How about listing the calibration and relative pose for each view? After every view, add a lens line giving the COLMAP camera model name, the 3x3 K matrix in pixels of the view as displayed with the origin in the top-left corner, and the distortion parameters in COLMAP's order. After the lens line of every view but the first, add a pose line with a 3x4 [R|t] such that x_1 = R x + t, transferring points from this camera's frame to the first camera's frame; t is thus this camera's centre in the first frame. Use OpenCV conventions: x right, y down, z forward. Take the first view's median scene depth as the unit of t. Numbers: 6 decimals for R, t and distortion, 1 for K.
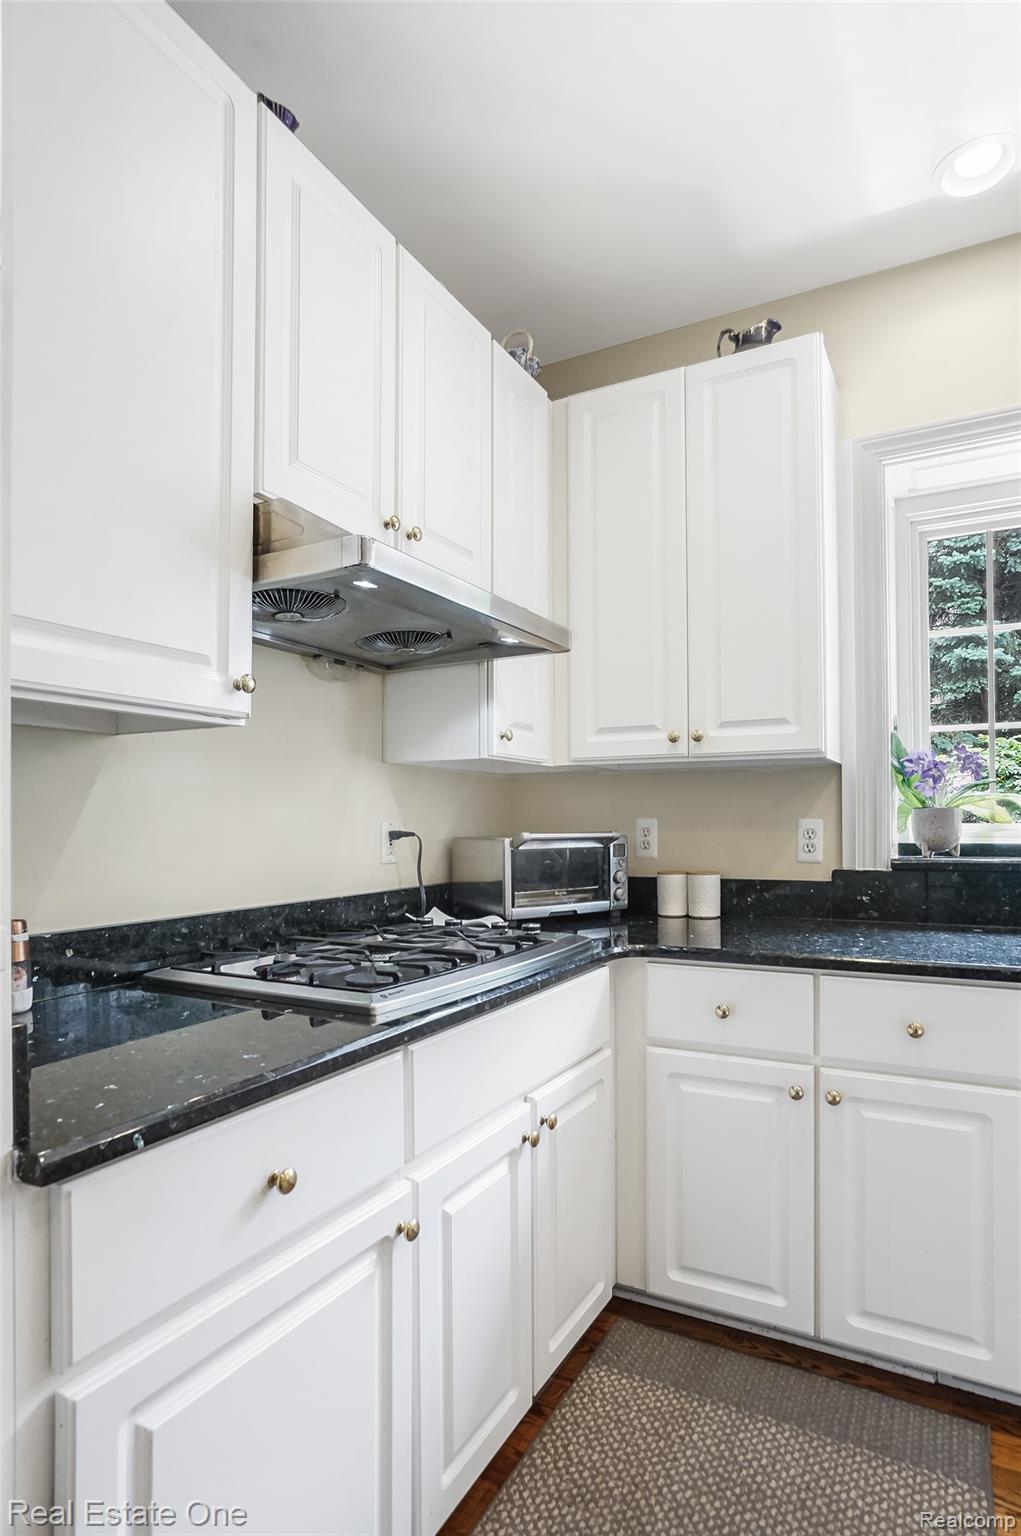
lens RADIAL K [[824.4, 0, 546.0], [0, 824.4, 813.8], [0, 0, 1]] dist [-0.050734, 0.033254]
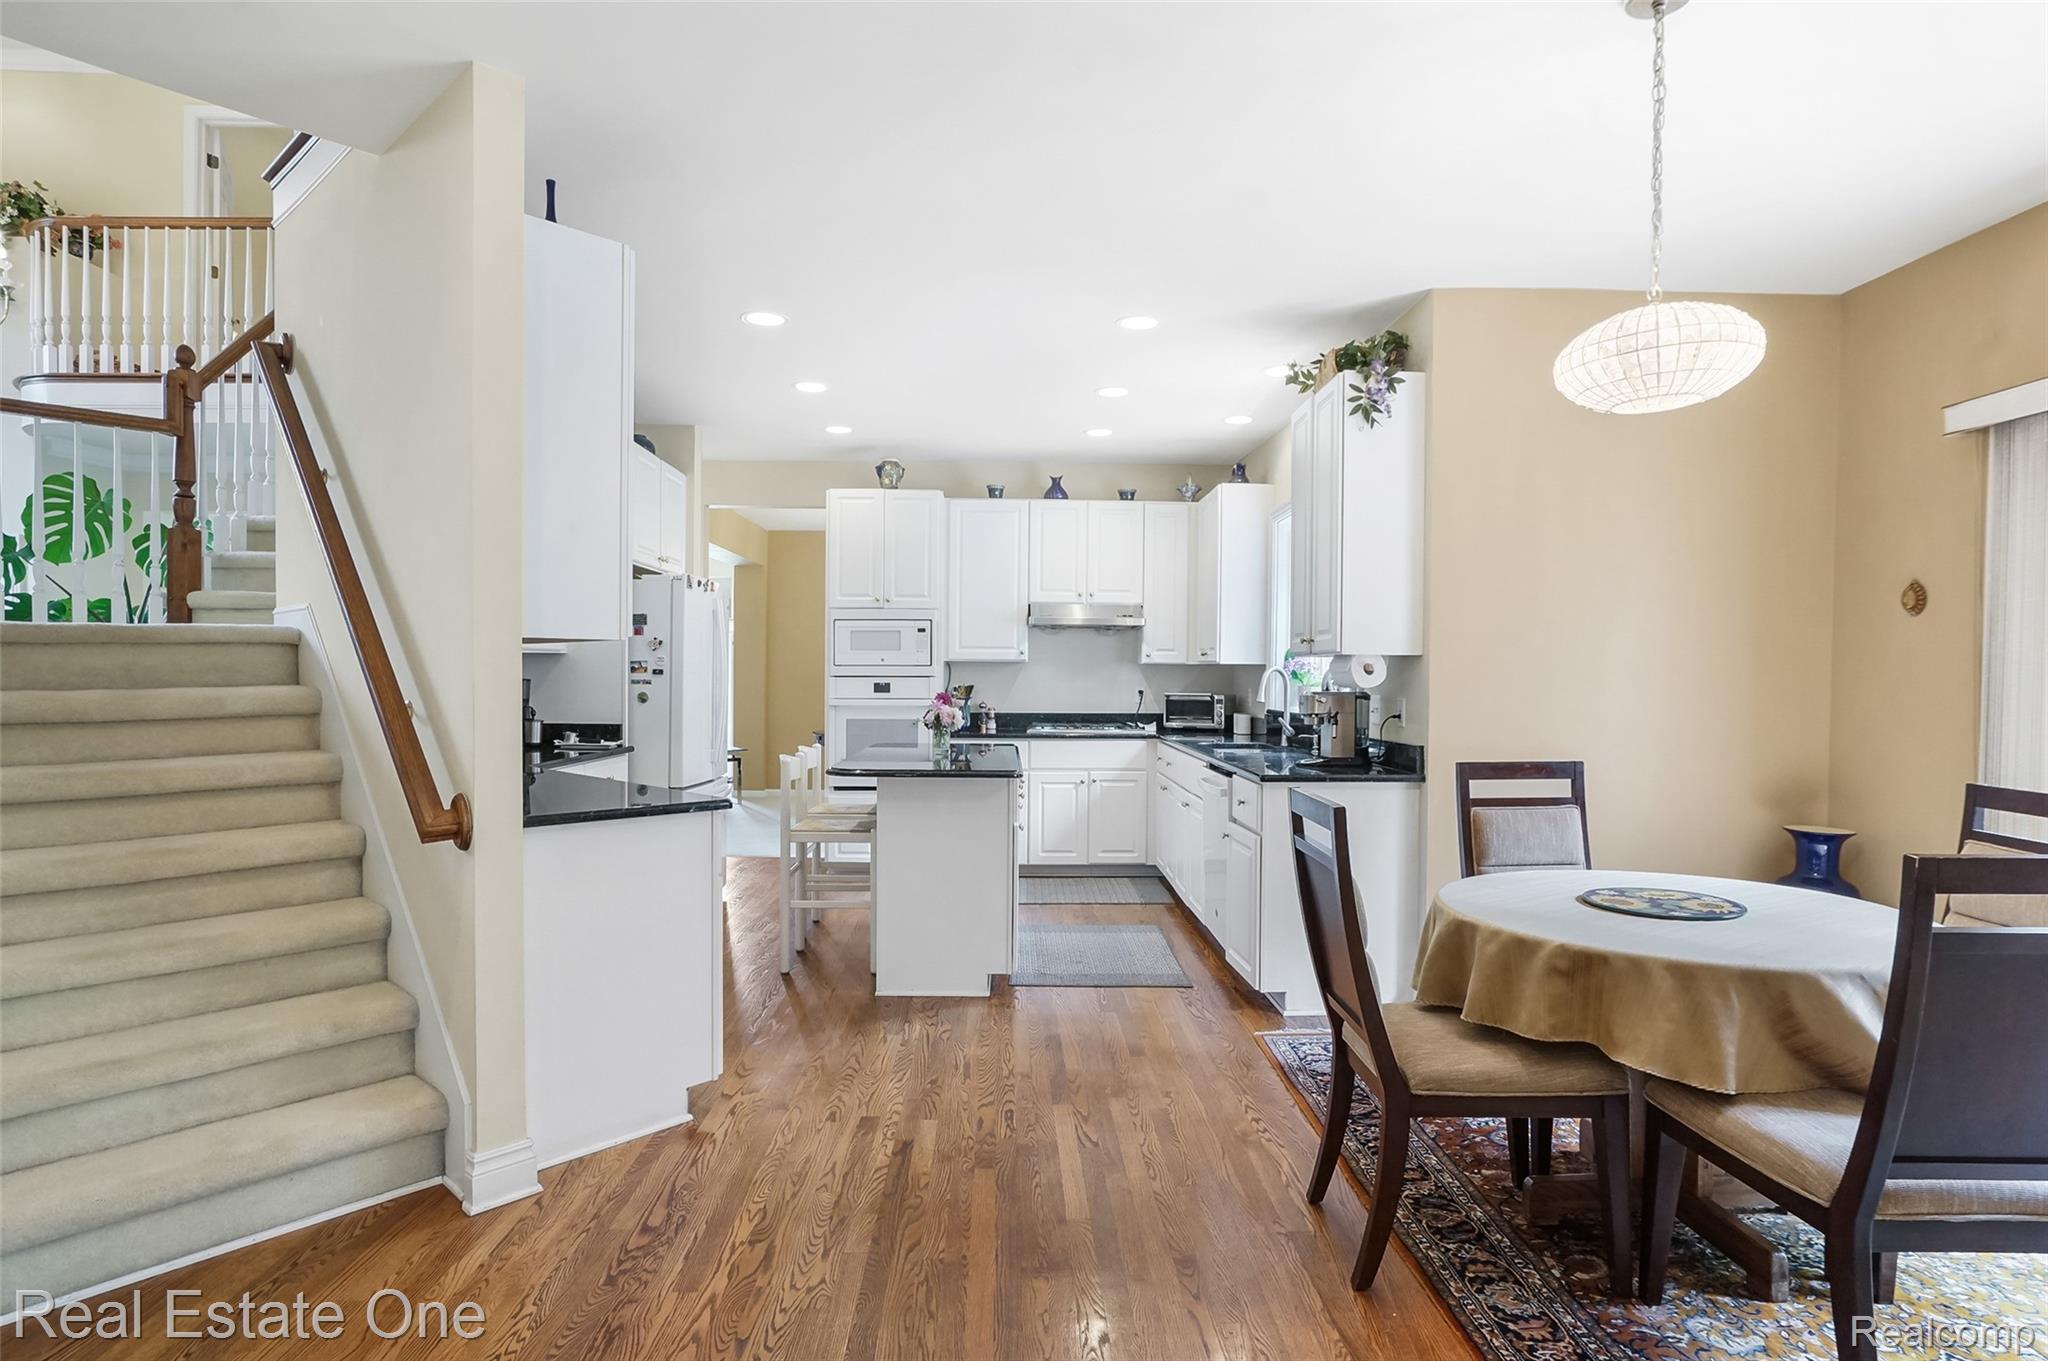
lens RADIAL K [[1072.1, 0, 1024.0], [0, 1072.1, 680.5], [0, 0, 1]] dist [-0.028550, 0.000354]
pose [[0.479518, 0.012141, -0.877448, 3.028514], [-0.004170, 0.999925, 0.011557, -0.057725], [0.877522, -0.001883, 0.479532, -1.078262]]
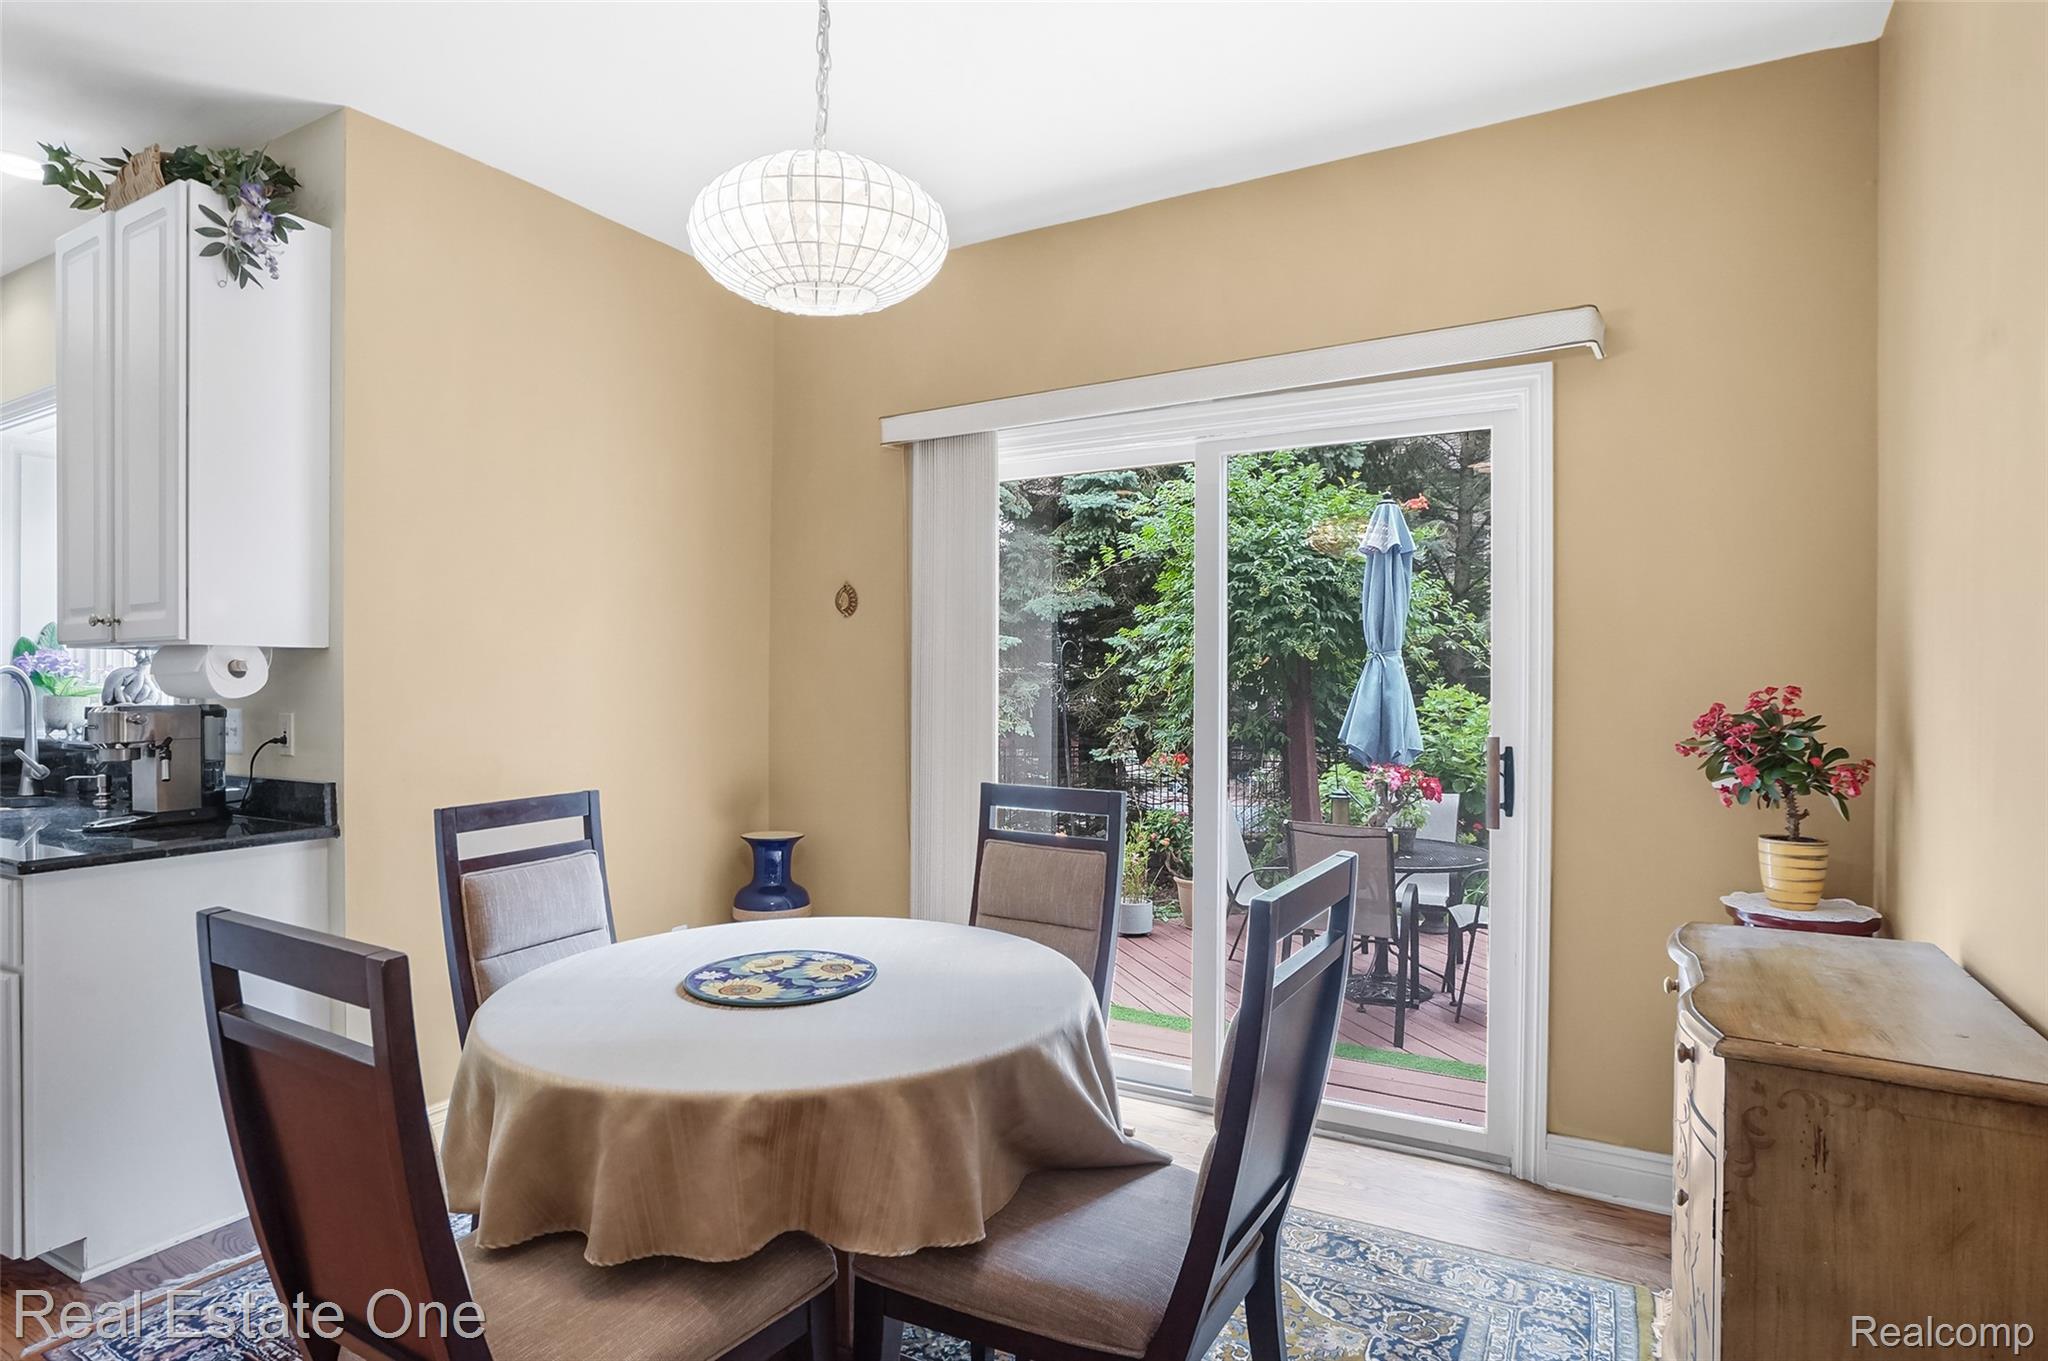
lens RADIAL K [[1099.3, 0, 1025.9], [0, 1099.3, 686.5], [0, 0, 1]] dist [-0.050734, 0.033254]
pose [[0.999017, 0.003364, -0.044204, 2.558582], [-0.002933, 0.999948, 0.009797, -0.052483], [0.044235, -0.009658, 0.998974, -0.781561]]
